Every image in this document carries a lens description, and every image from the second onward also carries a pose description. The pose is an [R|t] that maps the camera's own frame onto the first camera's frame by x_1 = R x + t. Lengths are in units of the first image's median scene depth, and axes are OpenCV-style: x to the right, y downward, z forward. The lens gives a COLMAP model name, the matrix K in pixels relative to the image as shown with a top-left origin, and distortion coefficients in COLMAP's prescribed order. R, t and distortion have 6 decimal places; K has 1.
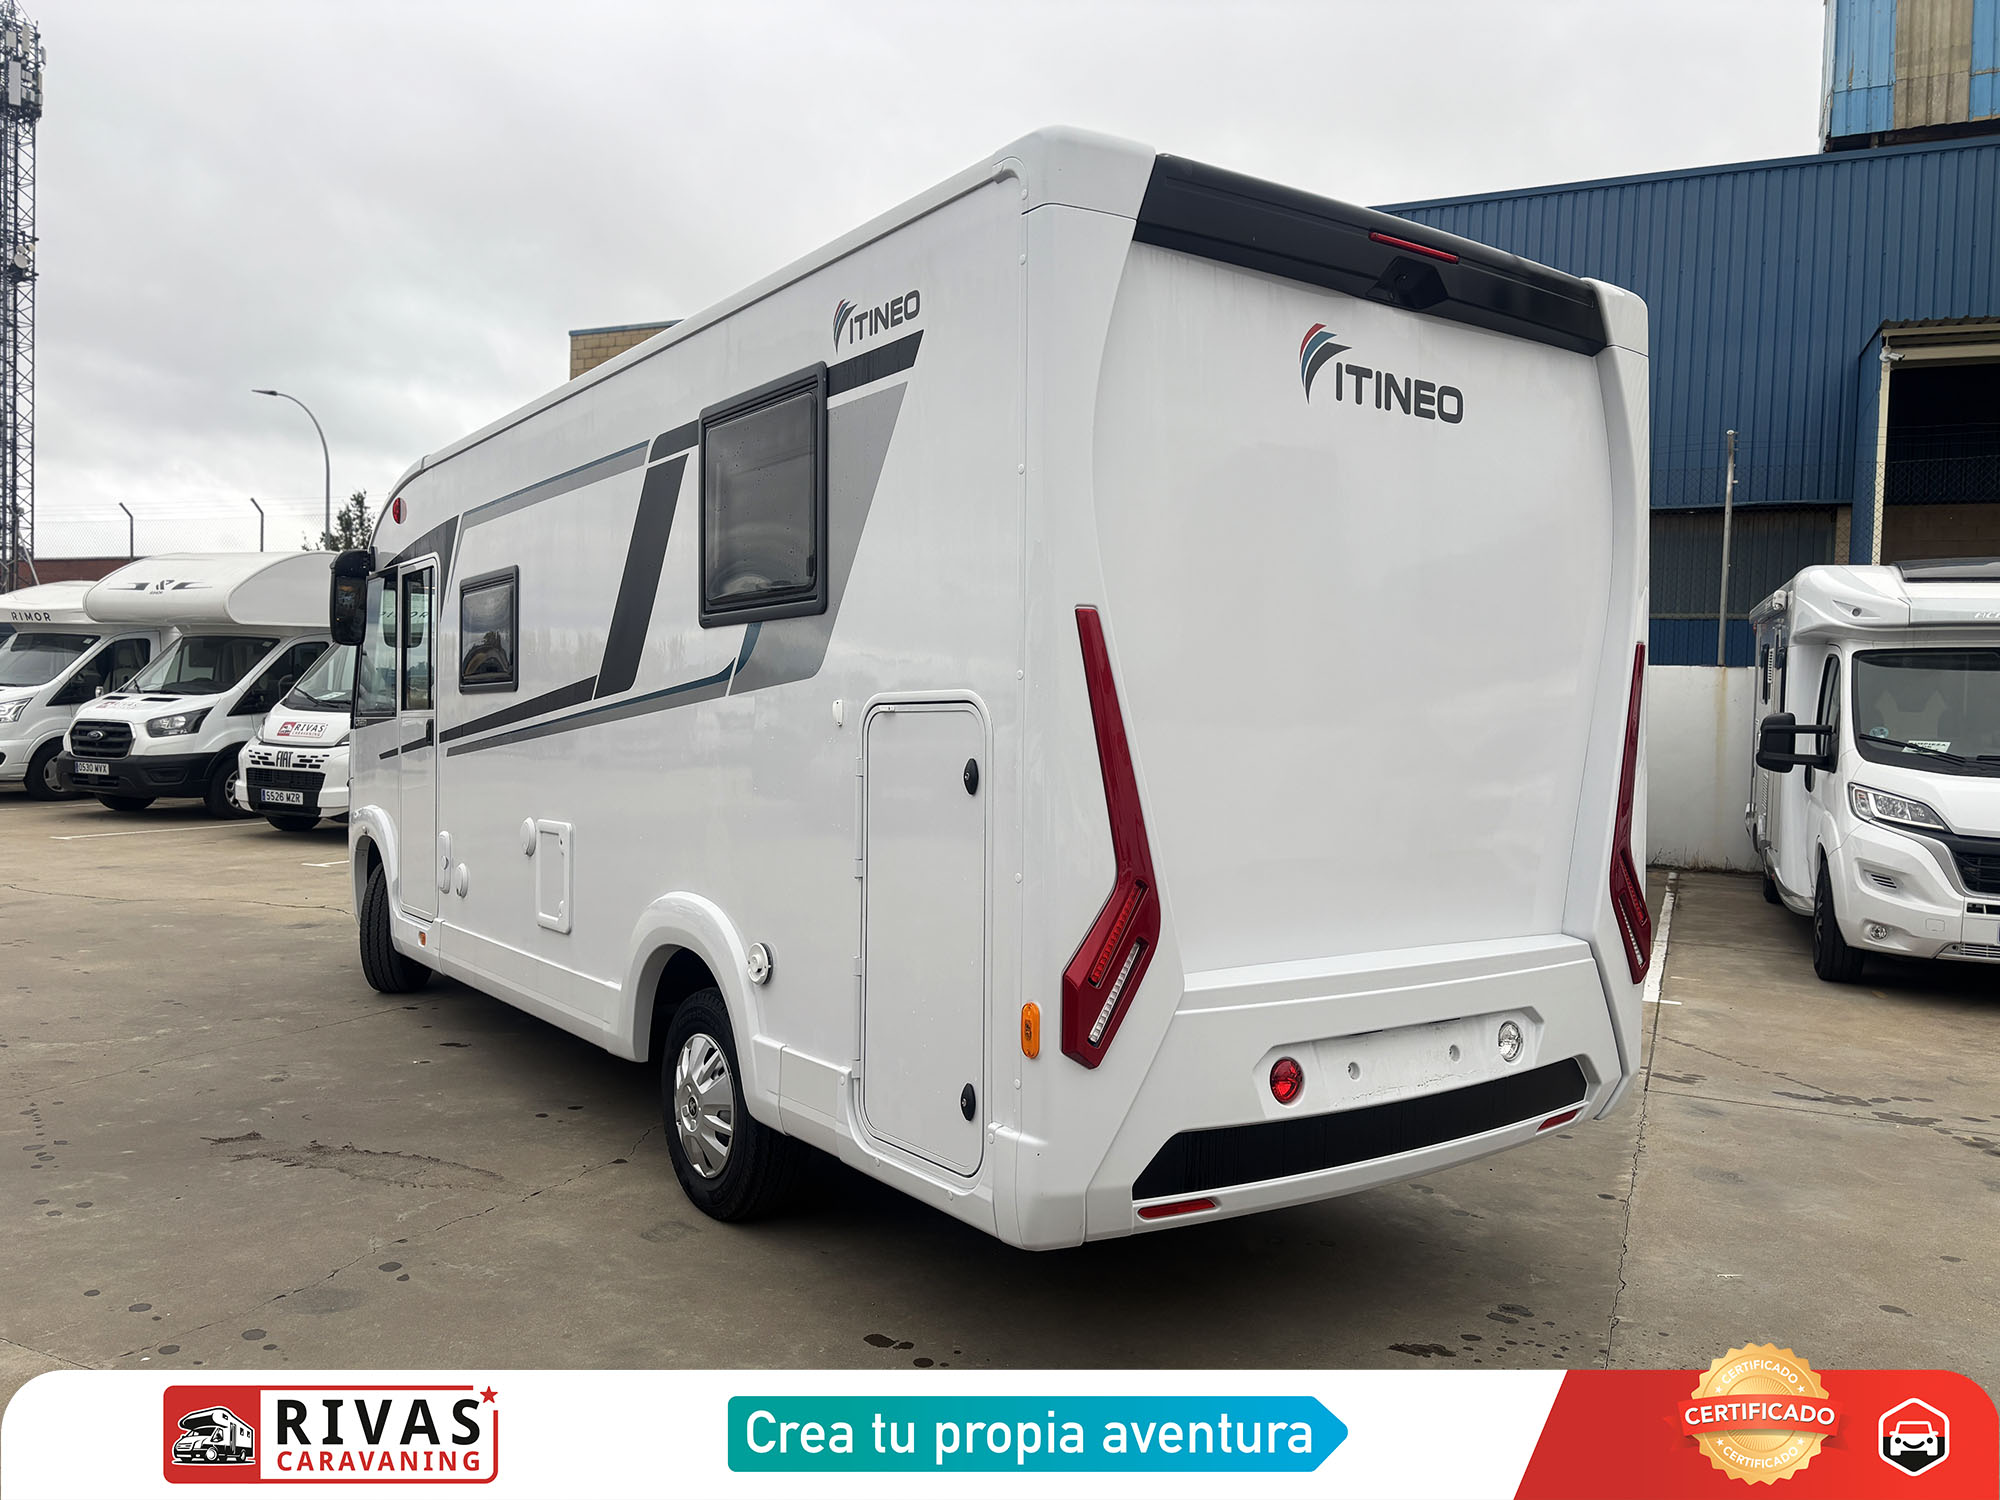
lens RADIAL K [[1493.7, 0, 987.1], [0, 1493.7, 745.5], [0, 0, 1]] dist [0.064946, -0.060868]
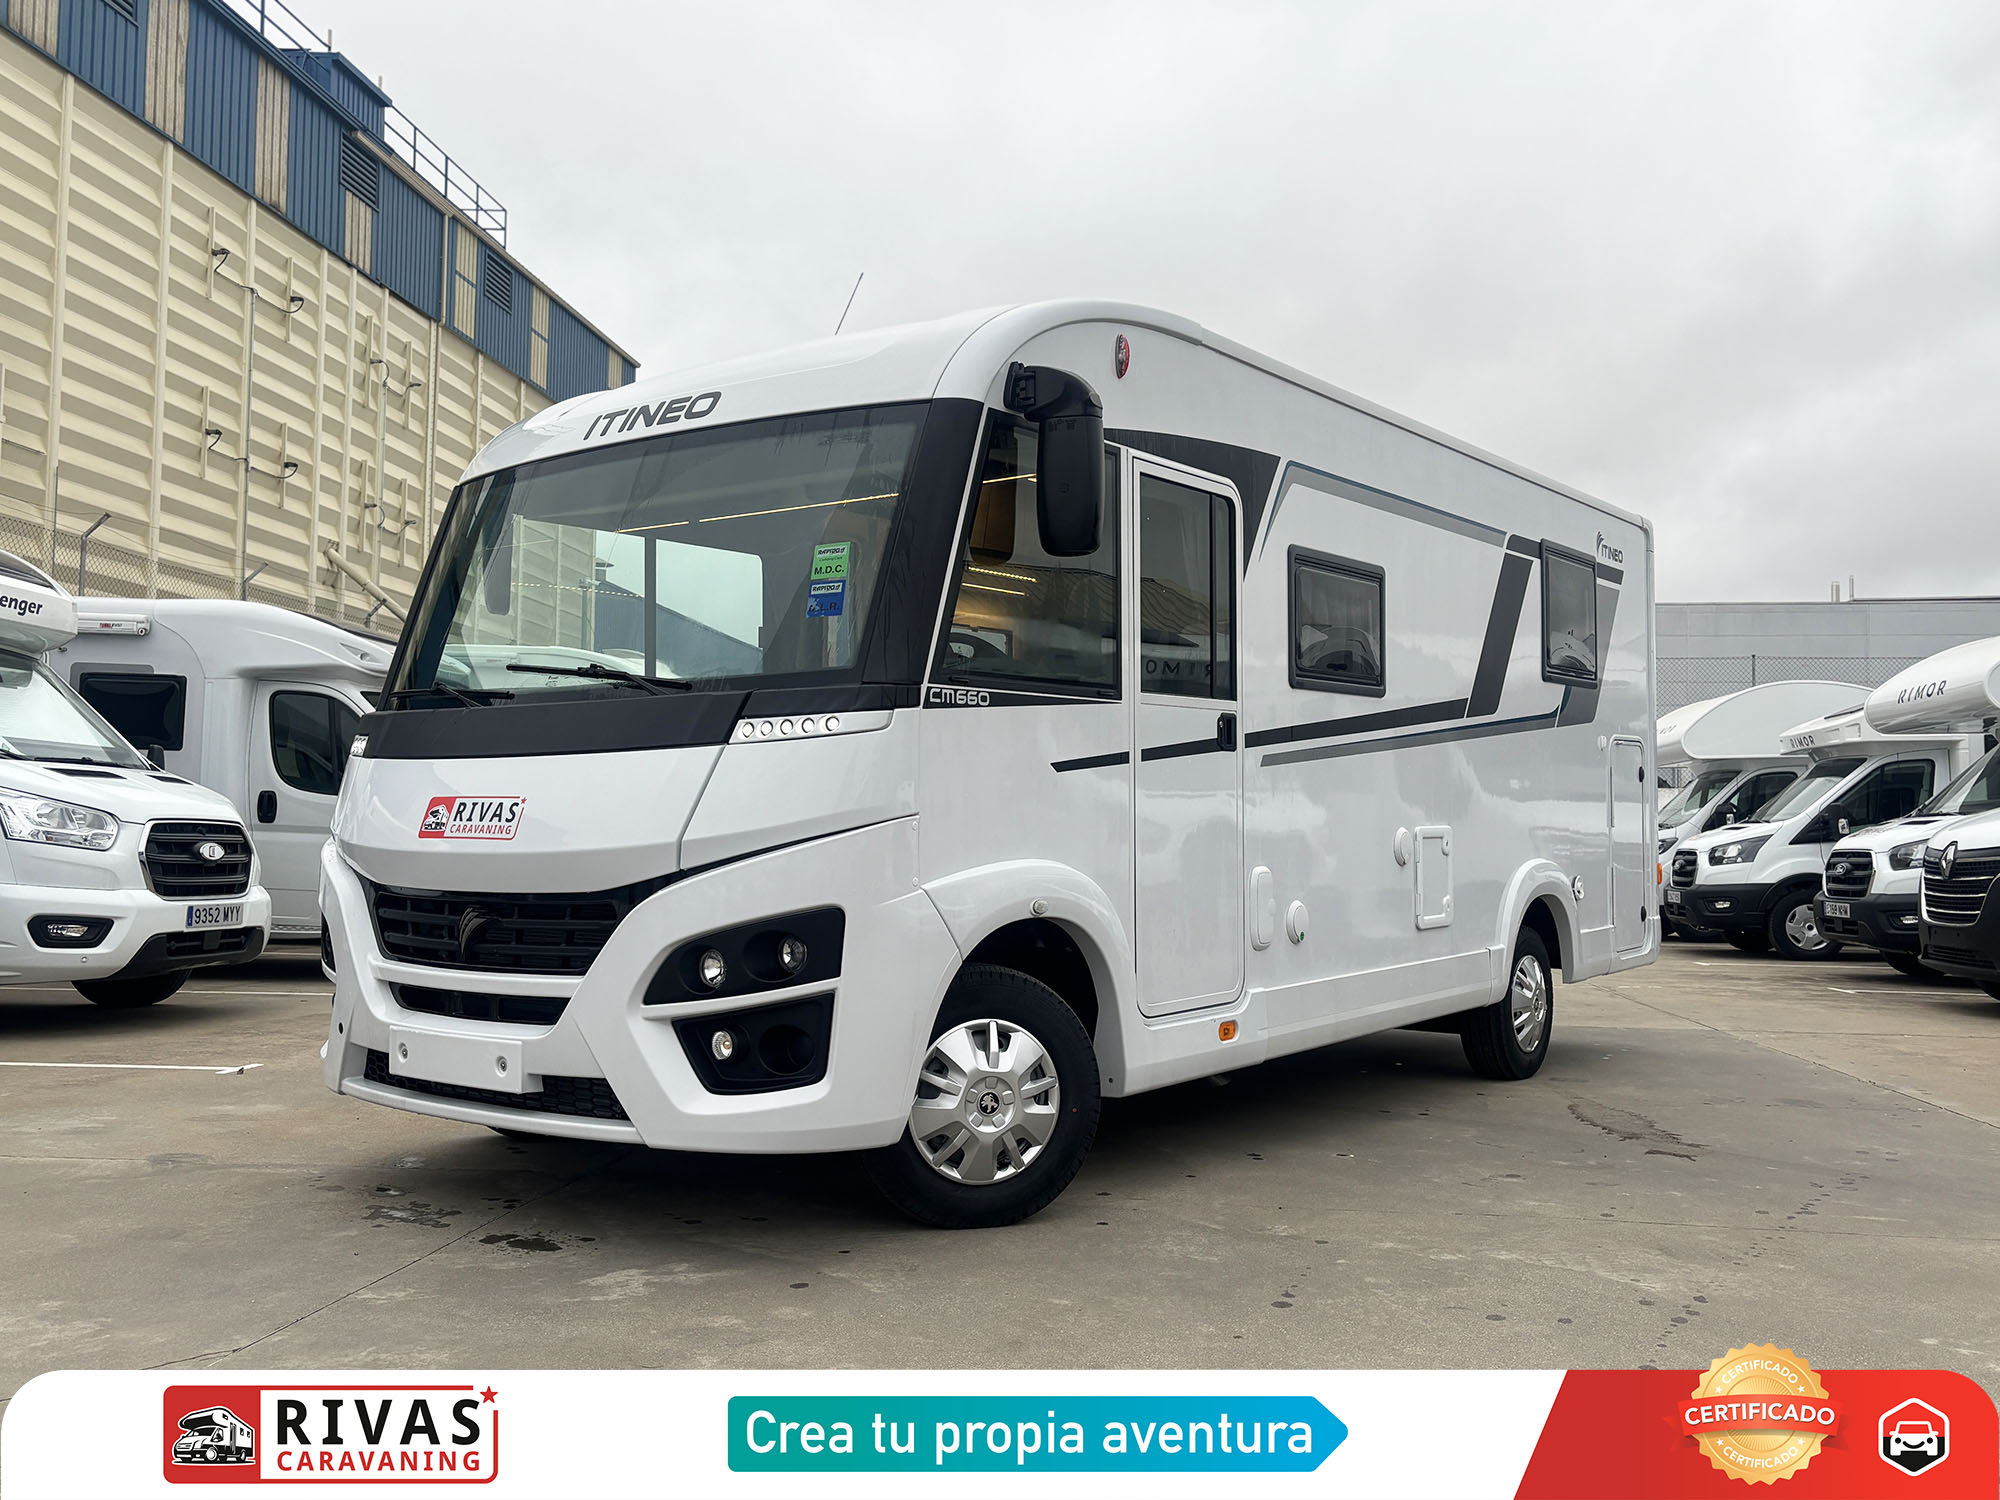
lens RADIAL K [[1741.9, 0, 998.9], [0, 1741.9, 715.9], [0, 0, 1]] dist [0.041221, -0.000394]
pose [[-0.310826, 0.045563, 0.949374, -1.577001], [0.012415, 0.998960, -0.043878, 0.025896], [-0.950386, -0.001852, -0.311068, 1.927391]]
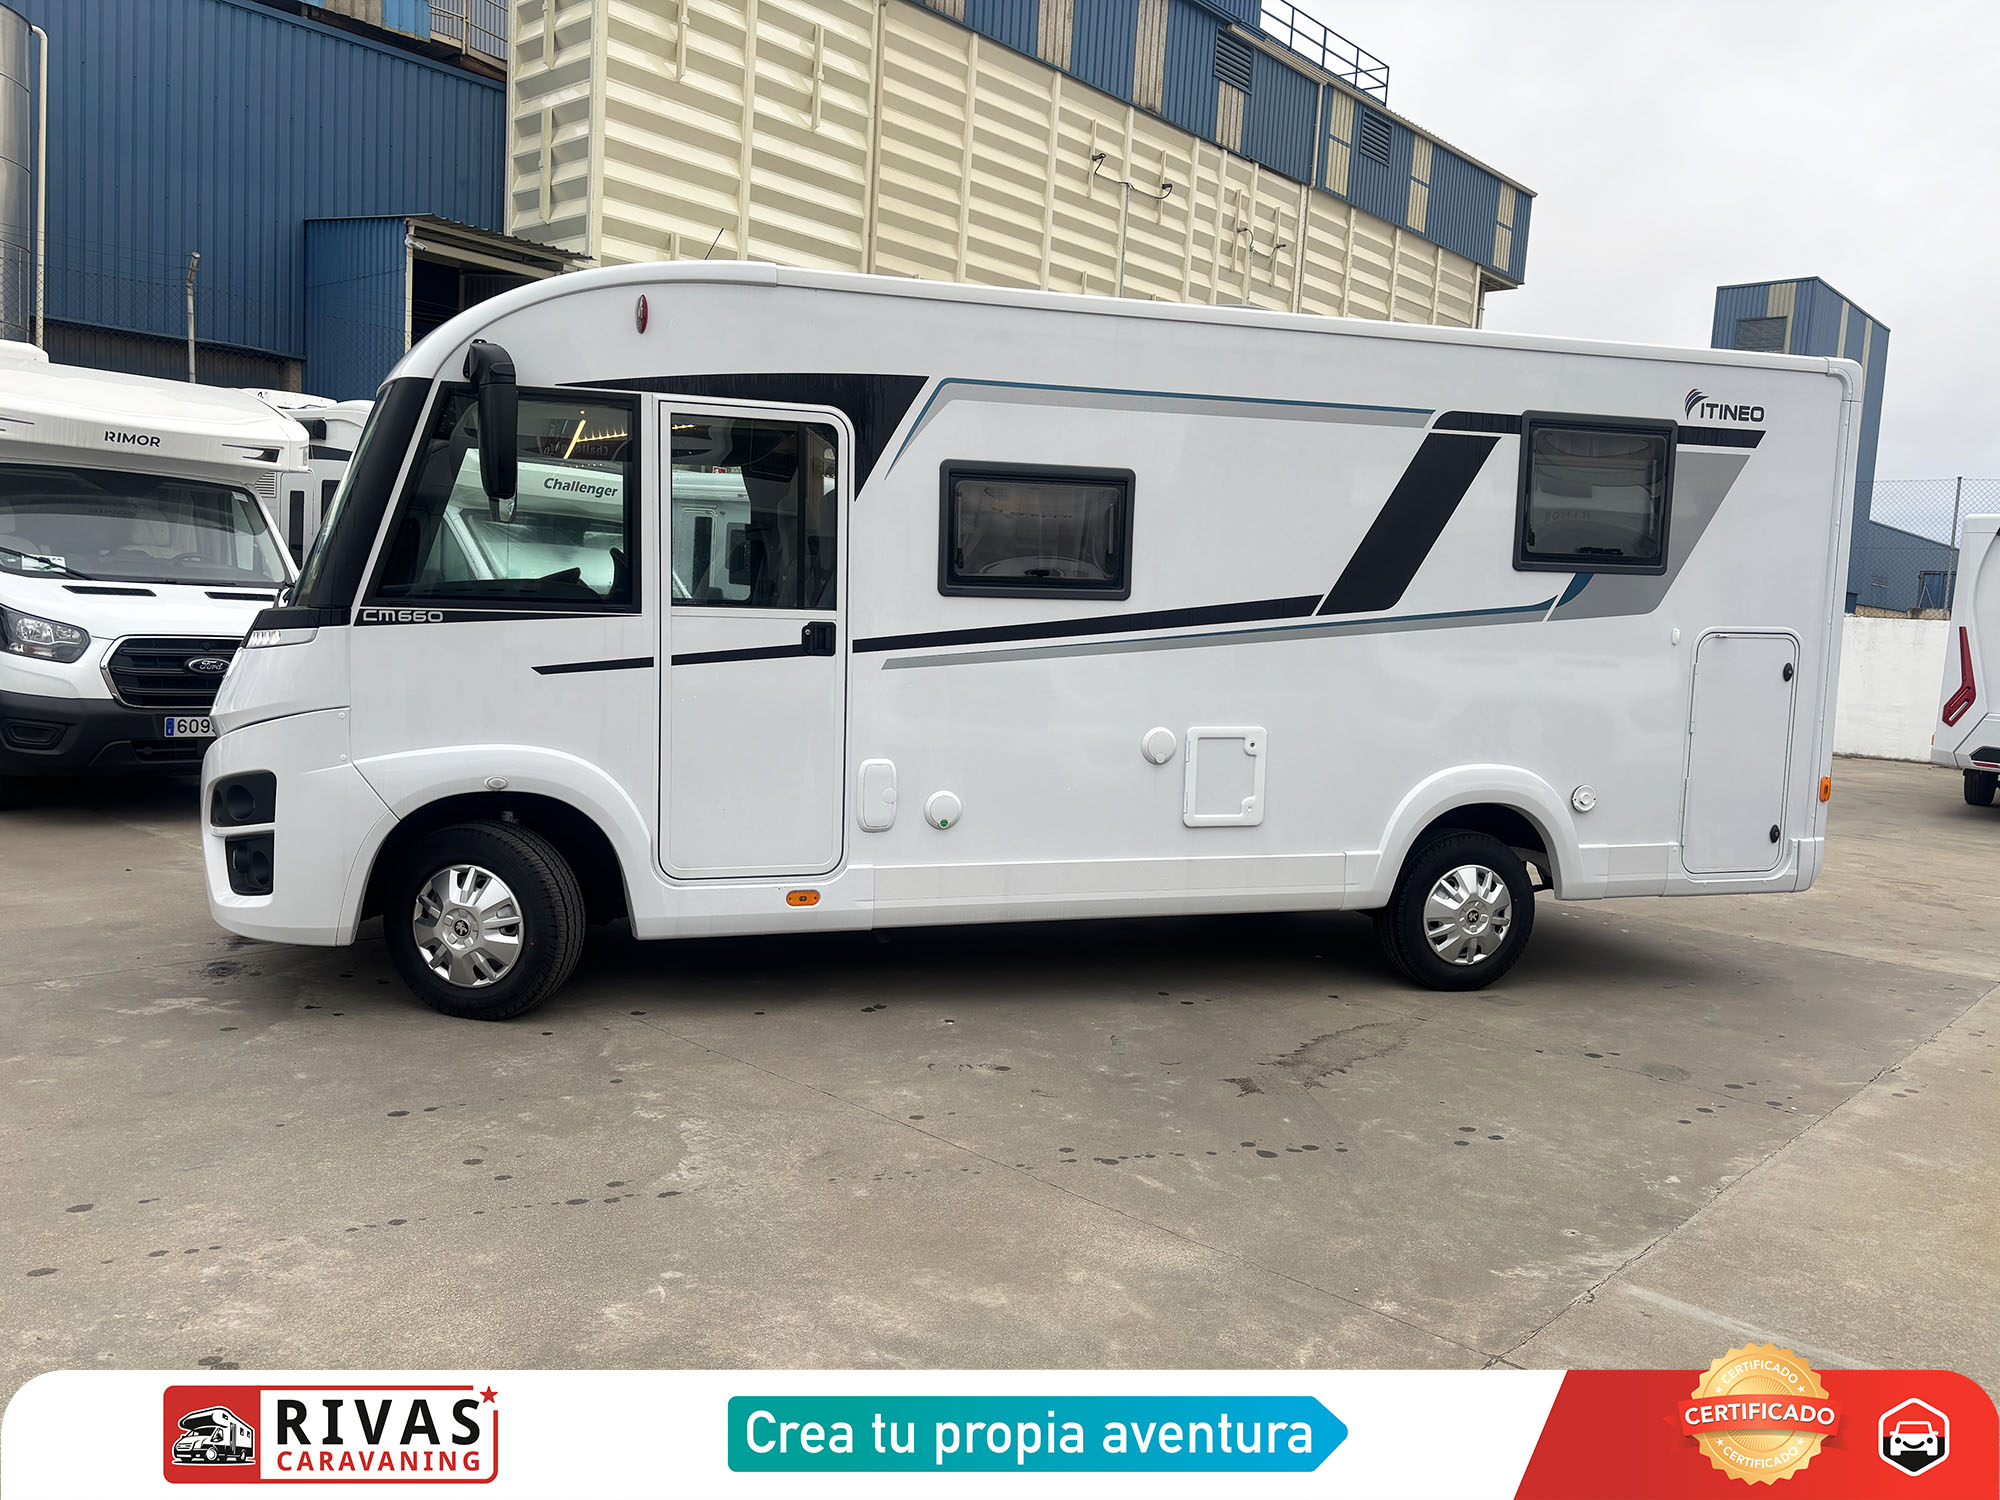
lens RADIAL K [[1493.7, 0, 987.1], [0, 1493.7, 745.5], [0, 0, 1]] dist [0.064946, -0.060868]
pose [[0.303301, -0.097087, 0.947936, -1.547548], [-0.017534, 0.994059, 0.107421, -0.054876], [-0.952734, -0.049202, 0.299797, 0.965864]]
